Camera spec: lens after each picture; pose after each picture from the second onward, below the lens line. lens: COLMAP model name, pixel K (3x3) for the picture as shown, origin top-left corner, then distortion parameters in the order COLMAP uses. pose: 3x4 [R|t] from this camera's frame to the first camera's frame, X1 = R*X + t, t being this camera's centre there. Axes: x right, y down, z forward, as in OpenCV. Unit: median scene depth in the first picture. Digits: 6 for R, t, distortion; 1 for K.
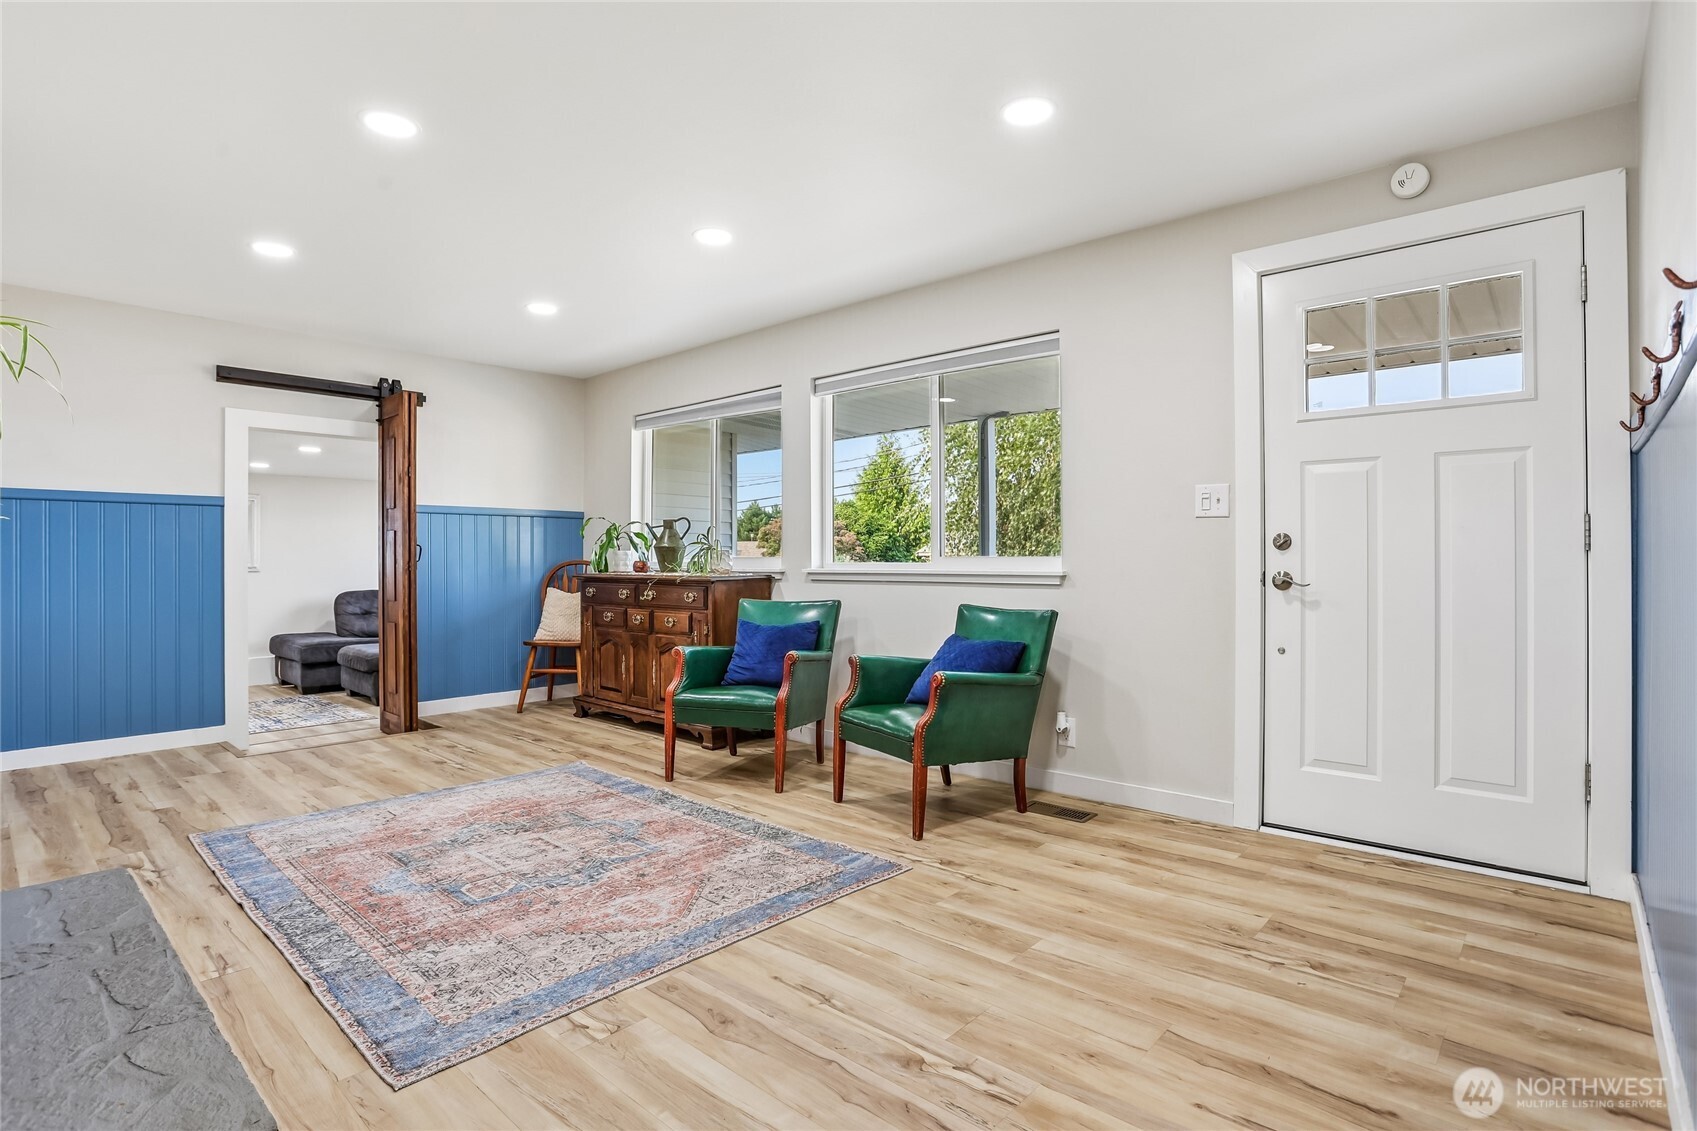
lens RADIAL K [[869.4, 0, 843.1], [0, 869.4, 565.4], [0, 0, 1]] dist [-0.066329, 0.025949]
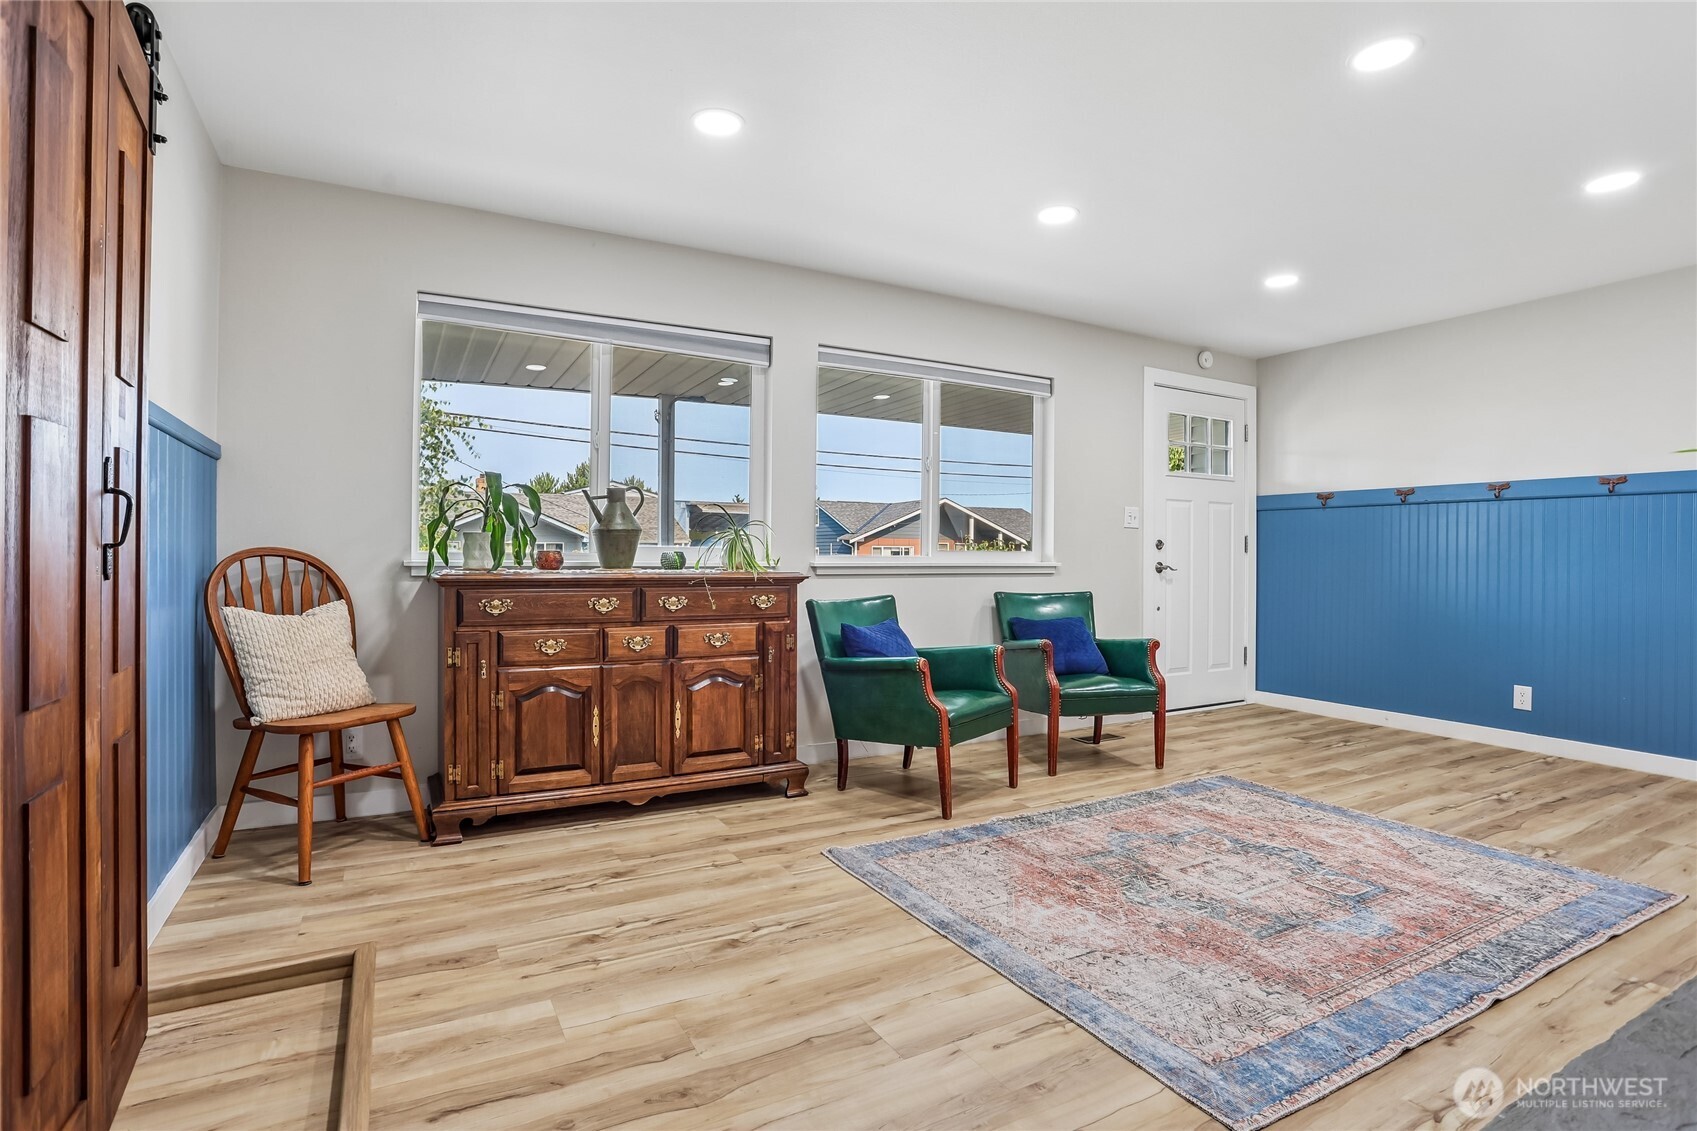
lens RADIAL K [[869.4, 0, 844.9], [0, 869.4, 563.9], [0, 0, 1]] dist [-0.066329, 0.025949]
pose [[0.289796, -0.006793, 0.957064, -1.388595], [-0.000764, 0.999973, 0.007329, -0.001094], [-0.957088, -0.002856, 0.289783, 1.157993]]
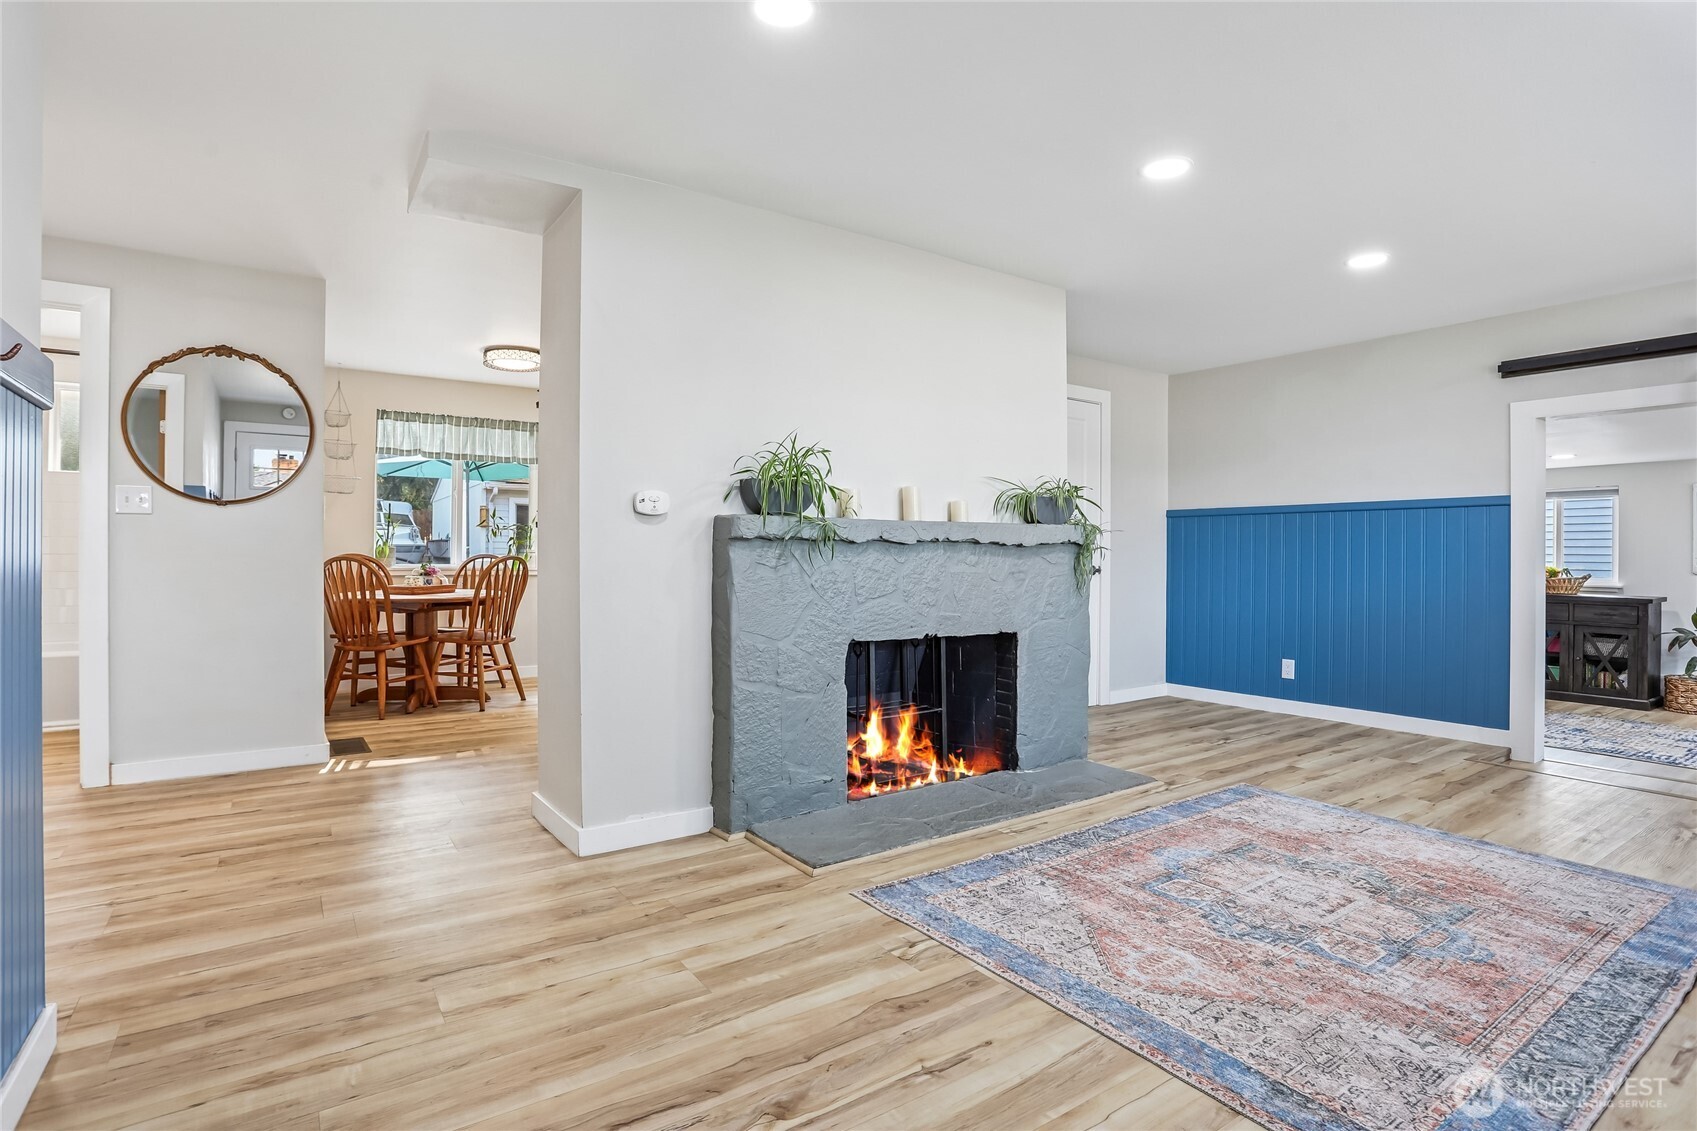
lens RADIAL K [[810.9, 0, 846.6], [0, 810.9, 559.9], [0, 0, 1]] dist [-0.027336, 0.008147]
pose [[-0.226477, 0.002863, -0.974012, 0.541075], [-0.007323, 0.999962, 0.004642, -0.009226], [0.973989, 0.008184, -0.226447, 0.751907]]
